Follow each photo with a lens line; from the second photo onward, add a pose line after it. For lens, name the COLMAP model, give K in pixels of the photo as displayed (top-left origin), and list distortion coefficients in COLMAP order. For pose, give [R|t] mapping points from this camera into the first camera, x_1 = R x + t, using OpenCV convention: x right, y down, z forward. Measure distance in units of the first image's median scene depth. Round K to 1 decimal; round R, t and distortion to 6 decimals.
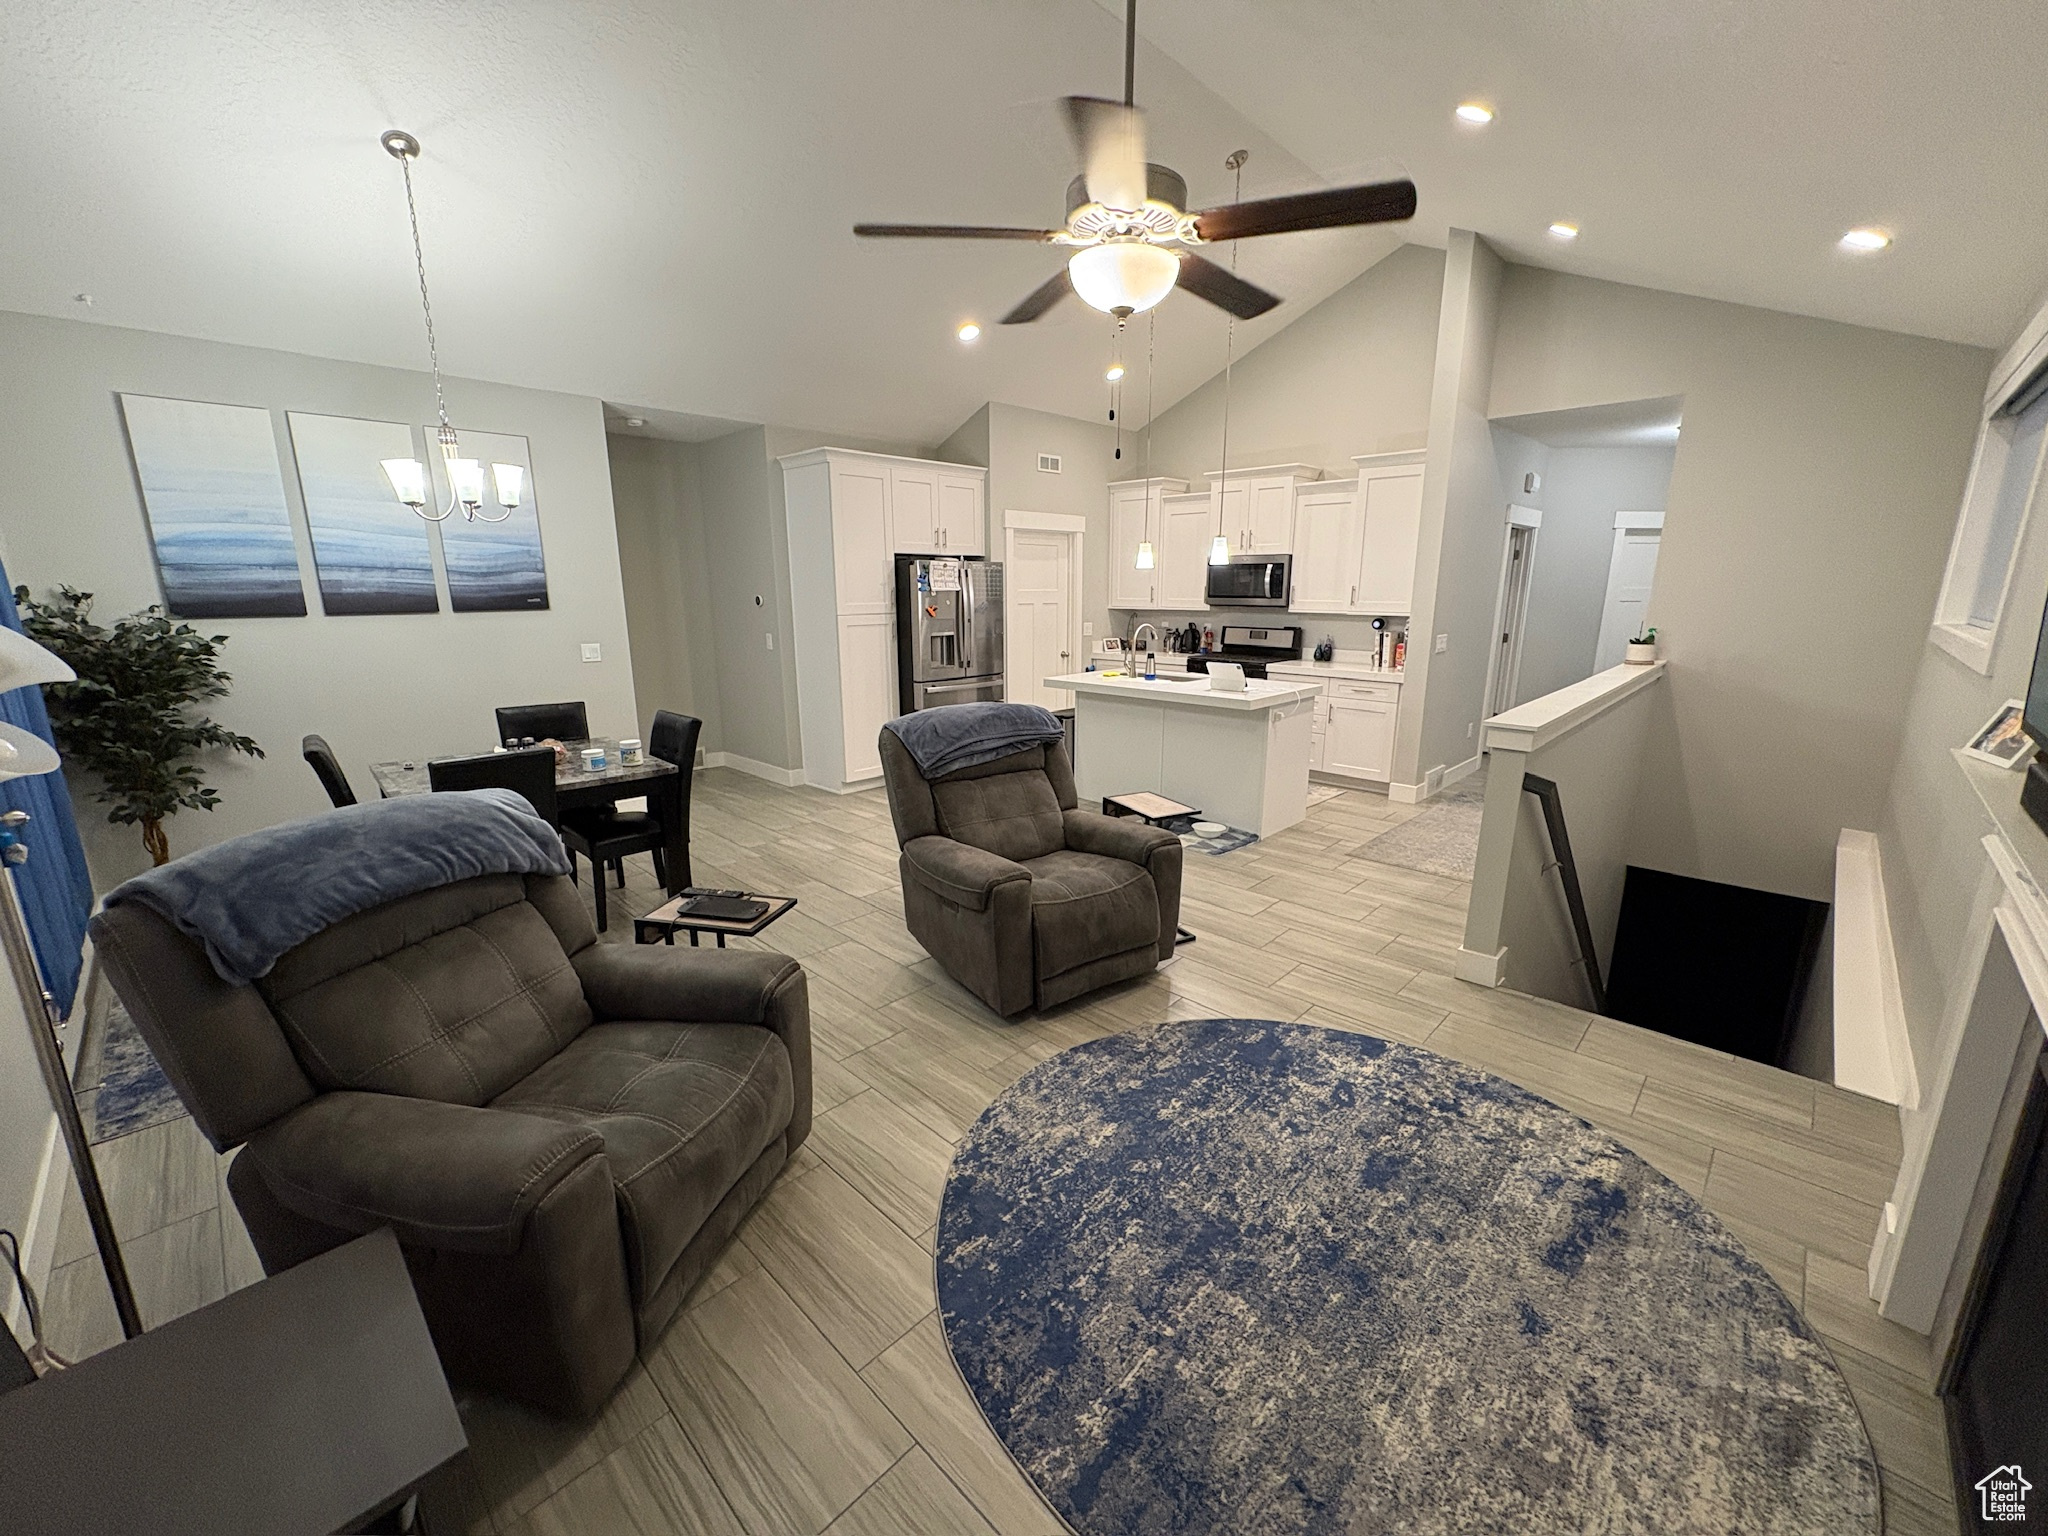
lens RADIAL K [[813.5, 0, 1031.7], [0, 813.5, 771.5], [0, 0, 1]] dist [0.001356, 0.000074]
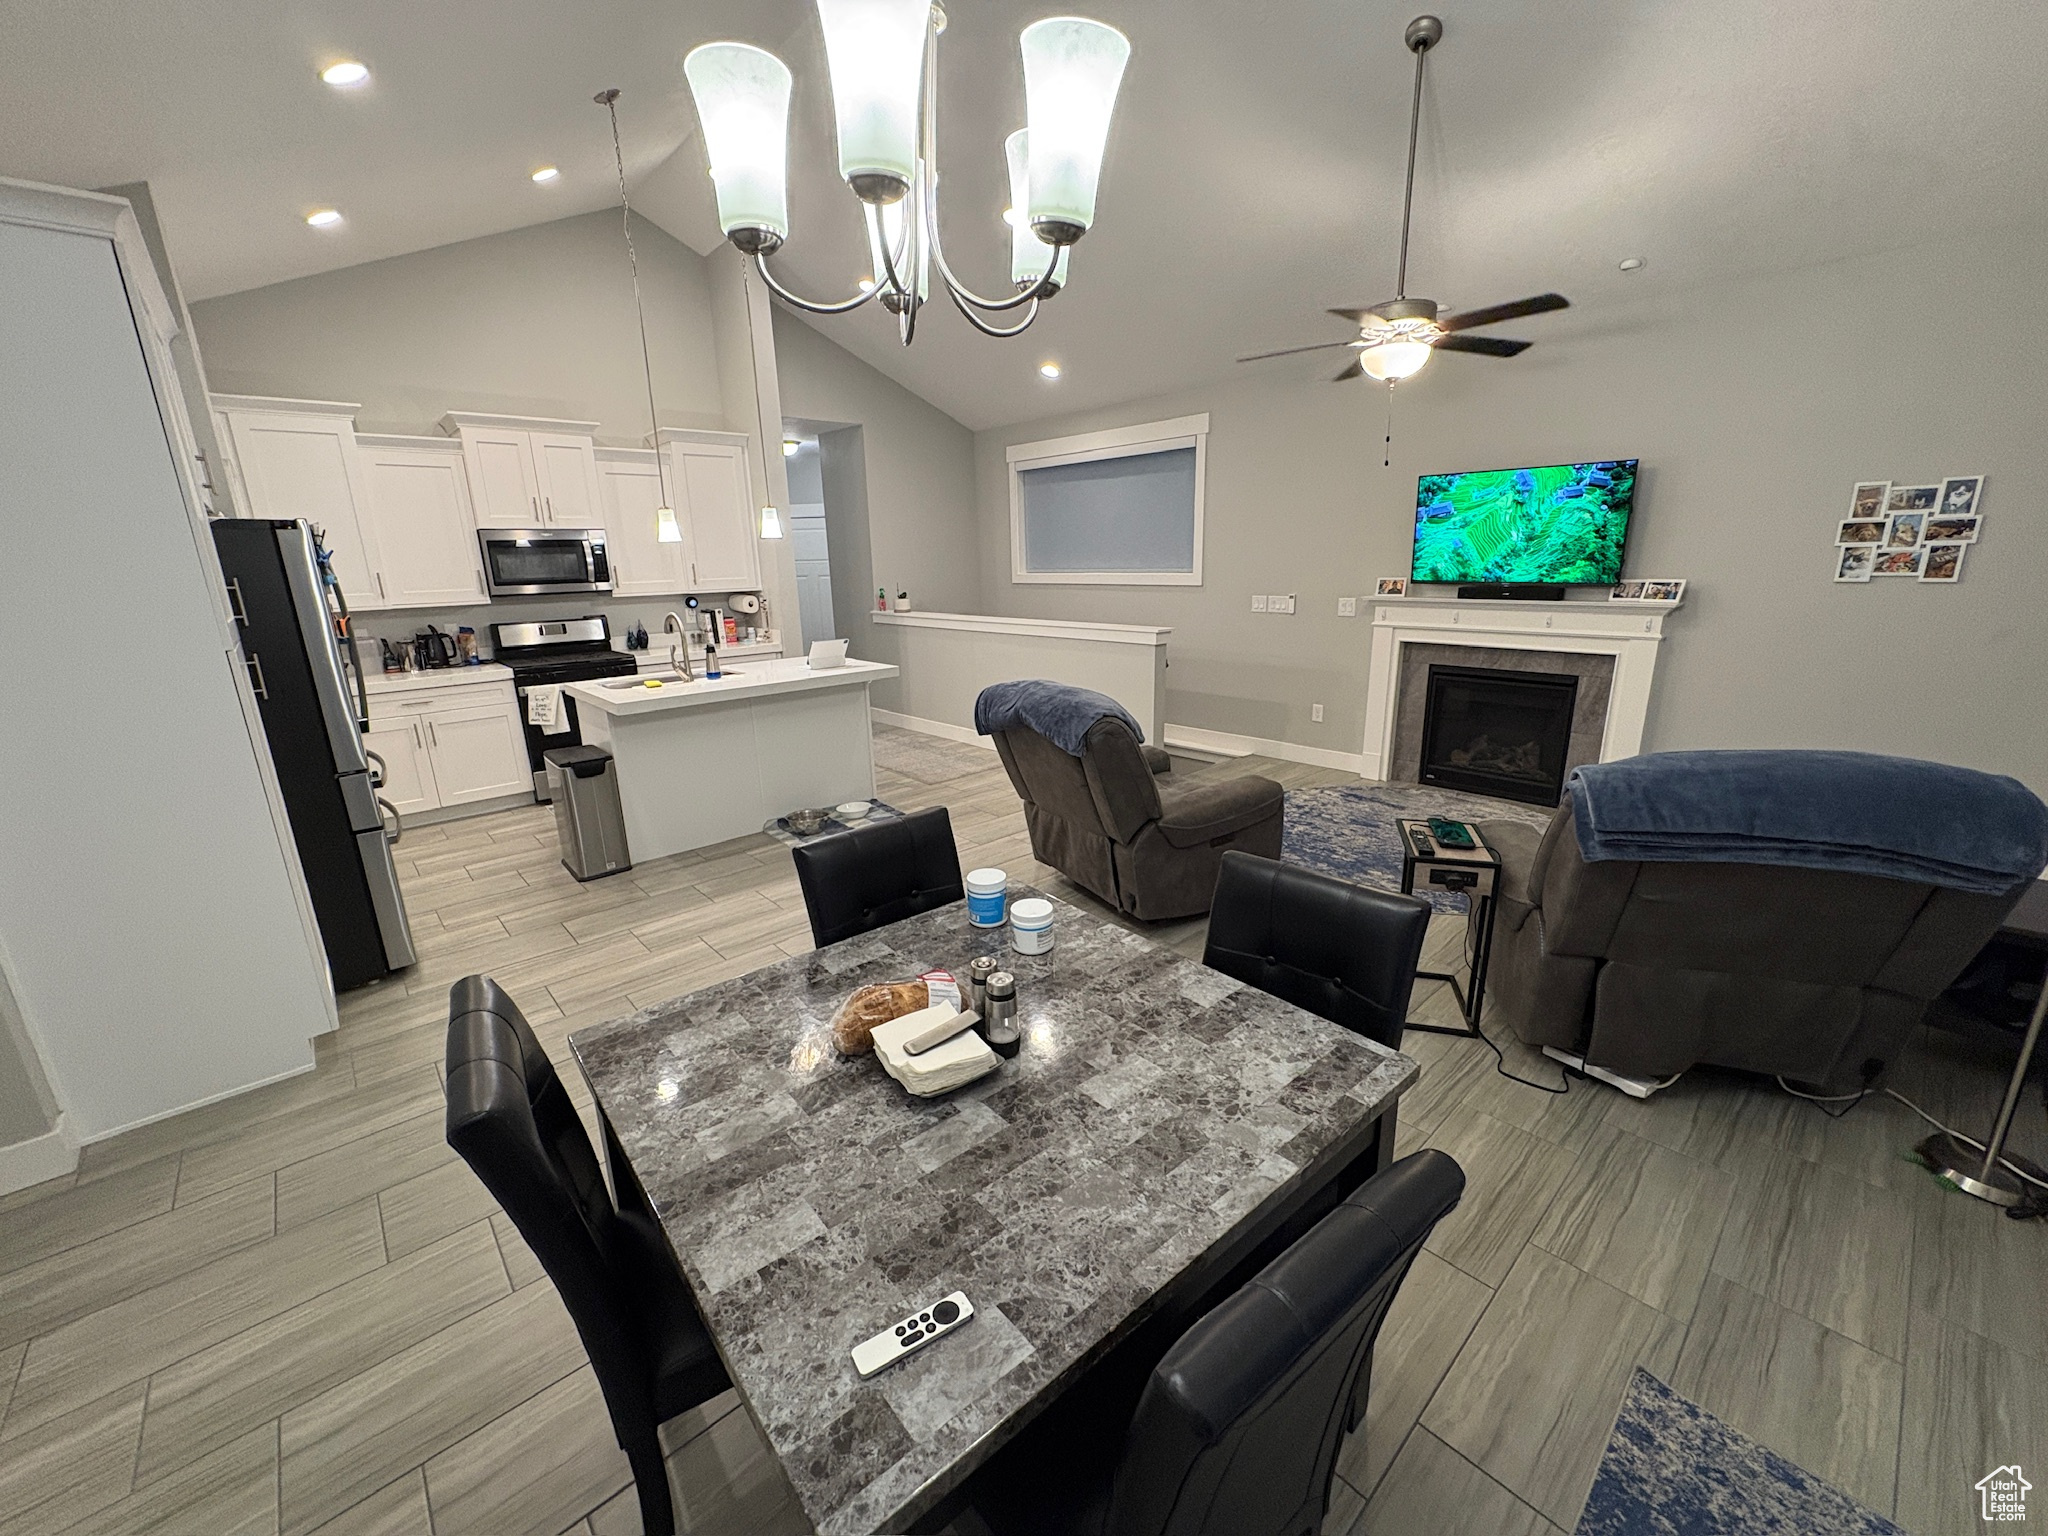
lens RADIAL K [[813.5, 0, 1025.7], [0, 813.5, 775.2], [0, 0, 1]] dist [0.001356, 0.000074]
pose [[0.070105, -0.262021, 0.962513, -0.752337], [0.250942, 0.938489, 0.237204, -0.159896], [-0.965460, 0.224906, 0.131545, 0.714486]]
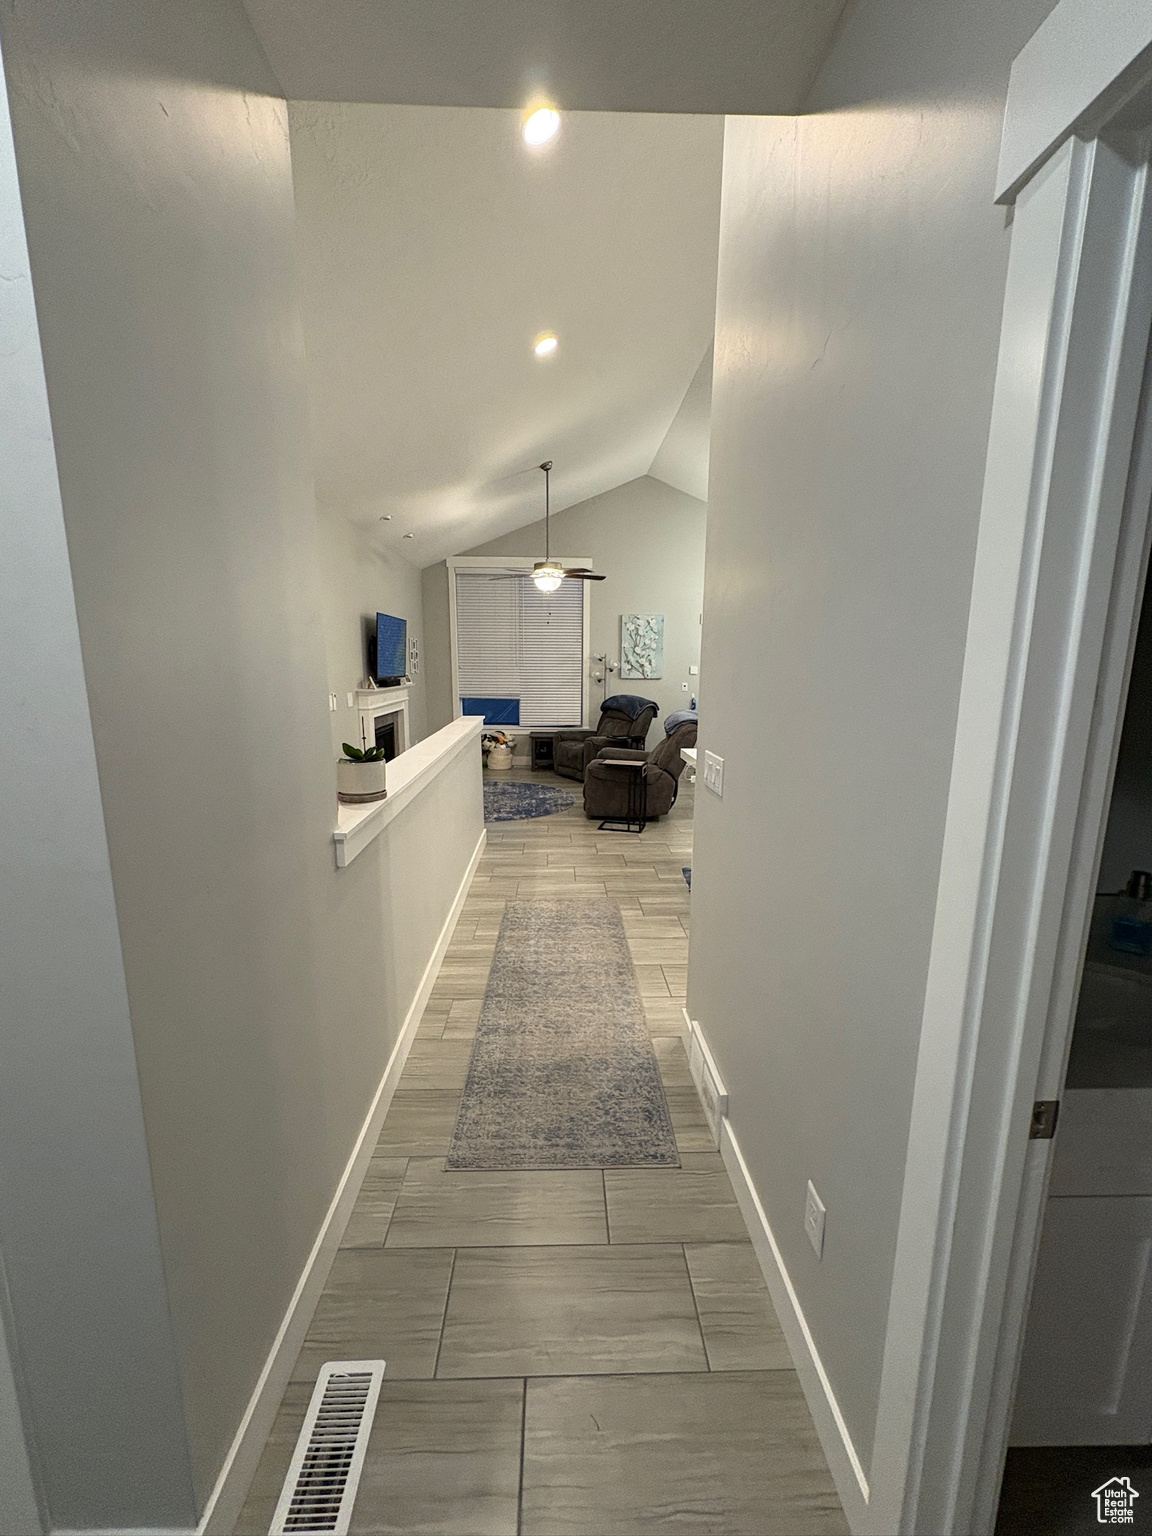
lens RADIAL K [[610.1, 0, 567.1], [0, 610.1, 768.8], [0, 0, 1]] dist [0.001356, 0.000074]
pose [[-0.706746, 0.121674, -0.696925, 0.990669], [-0.167073, 0.928531, 0.331537, -0.322509], [0.687456, 0.350750, -0.635907, 1.425987]]
